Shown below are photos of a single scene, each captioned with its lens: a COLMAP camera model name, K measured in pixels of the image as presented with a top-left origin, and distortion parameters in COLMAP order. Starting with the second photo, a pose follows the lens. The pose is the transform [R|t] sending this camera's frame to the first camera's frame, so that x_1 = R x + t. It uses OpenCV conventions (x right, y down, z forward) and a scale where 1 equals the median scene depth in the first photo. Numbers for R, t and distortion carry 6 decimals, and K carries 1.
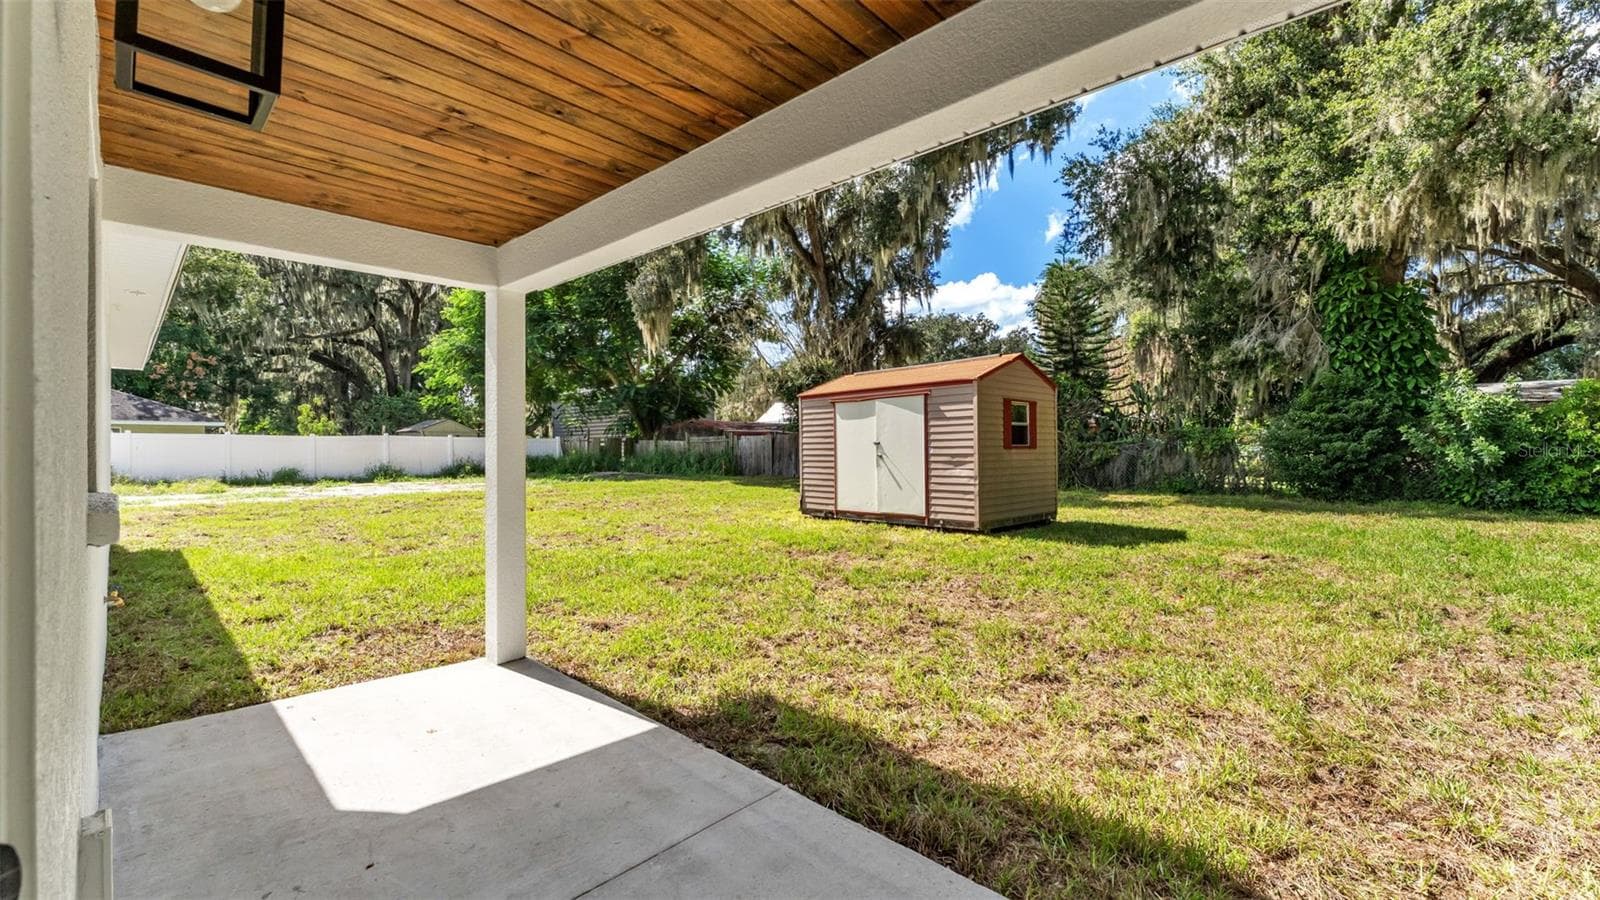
lens RADIAL K [[636.4, 0, 800.9], [0, 636.4, 446.4], [0, 0, 1]] dist [-0.000510, 0.000051]
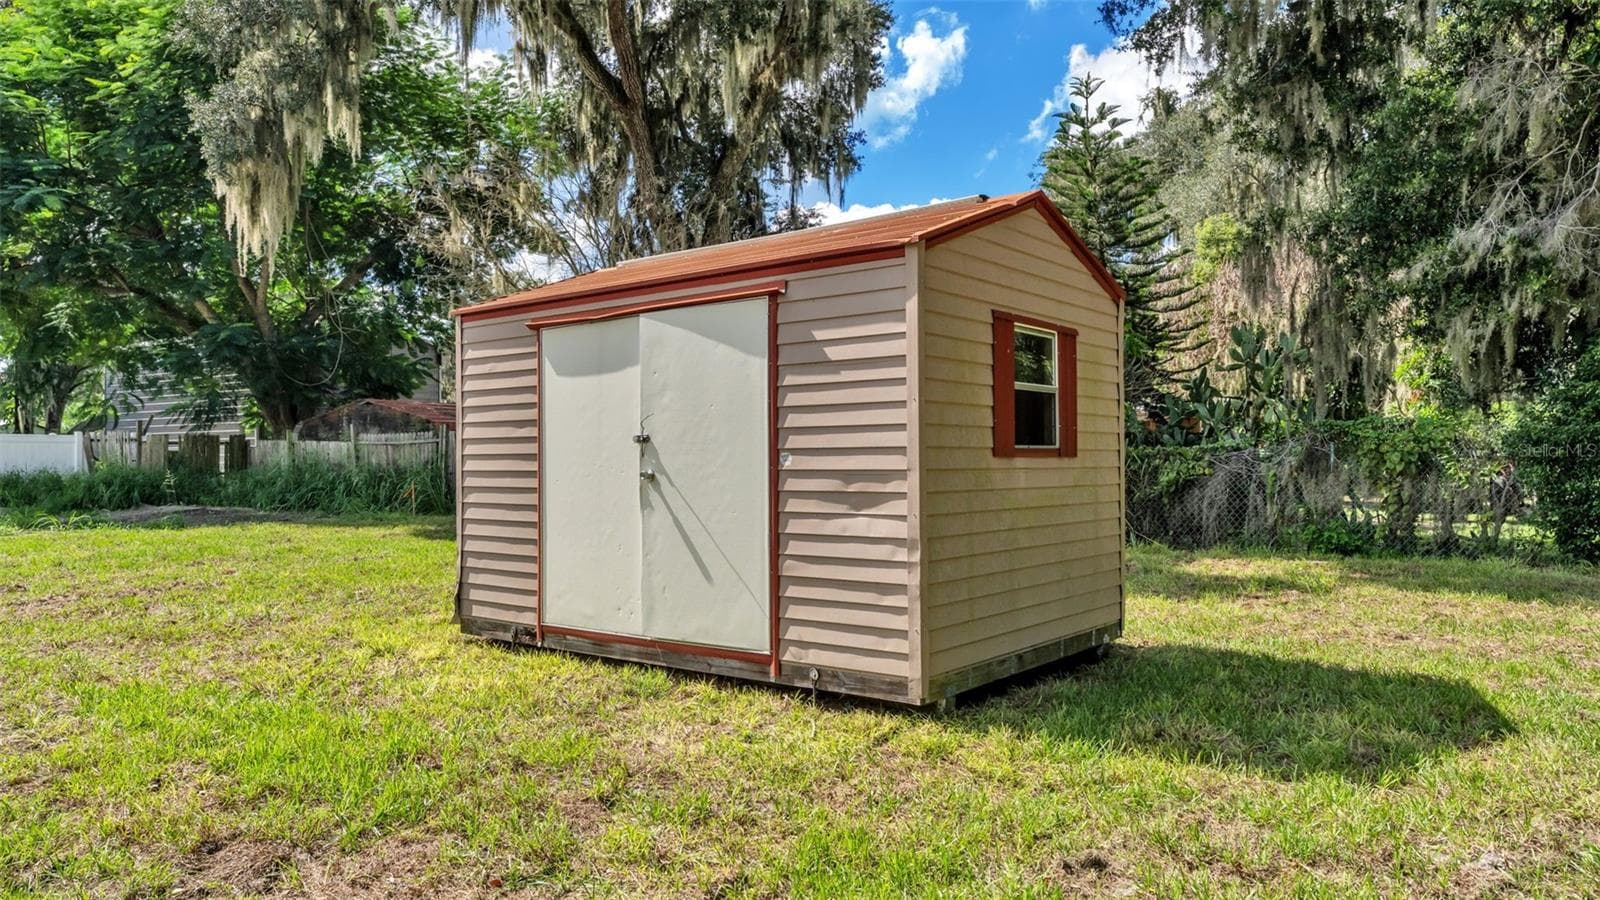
lens RADIAL K [[1191.1, 0, 800.0], [0, 1191.1, 450.0], [0, 0, 1]] dist [0.002742, 0.002124]
pose [[0.987022, 0.005403, 0.160497, 0.058141], [-0.004693, 0.999977, -0.004798, 0.002049], [-0.160519, 0.003983, 0.987025, 0.197482]]
